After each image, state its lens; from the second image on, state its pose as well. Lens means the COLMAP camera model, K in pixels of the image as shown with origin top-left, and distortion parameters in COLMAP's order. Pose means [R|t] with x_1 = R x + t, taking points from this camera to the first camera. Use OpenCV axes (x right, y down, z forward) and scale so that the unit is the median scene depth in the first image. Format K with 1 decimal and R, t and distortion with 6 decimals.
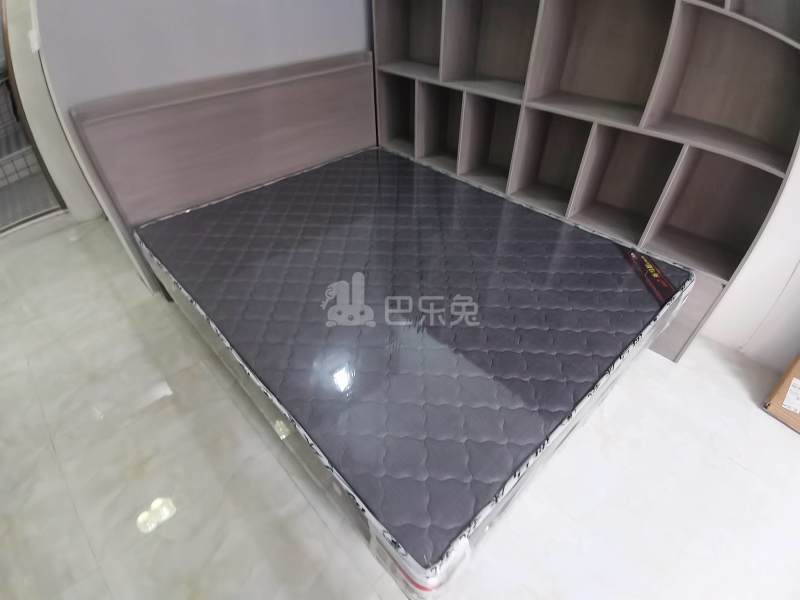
lens RADIAL K [[407.8, 0, 396.8], [0, 407.8, 306.0], [0, 0, 1]] dist [-0.004659, -0.002765]
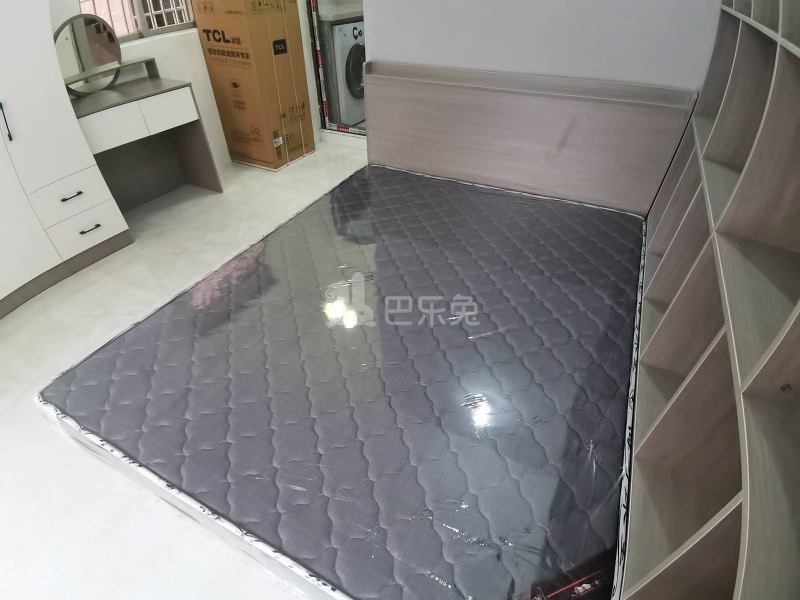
lens RADIAL K [[407.8, 0, 396.8], [0, 407.8, 292.3], [0, 0, 1]] dist [-0.004659, -0.002765]
pose [[0.353088, 0.598186, -0.719377, 0.573575], [-0.609159, 0.730579, 0.308511, -0.350829], [0.710108, 0.329283, 0.622349, 0.393384]]
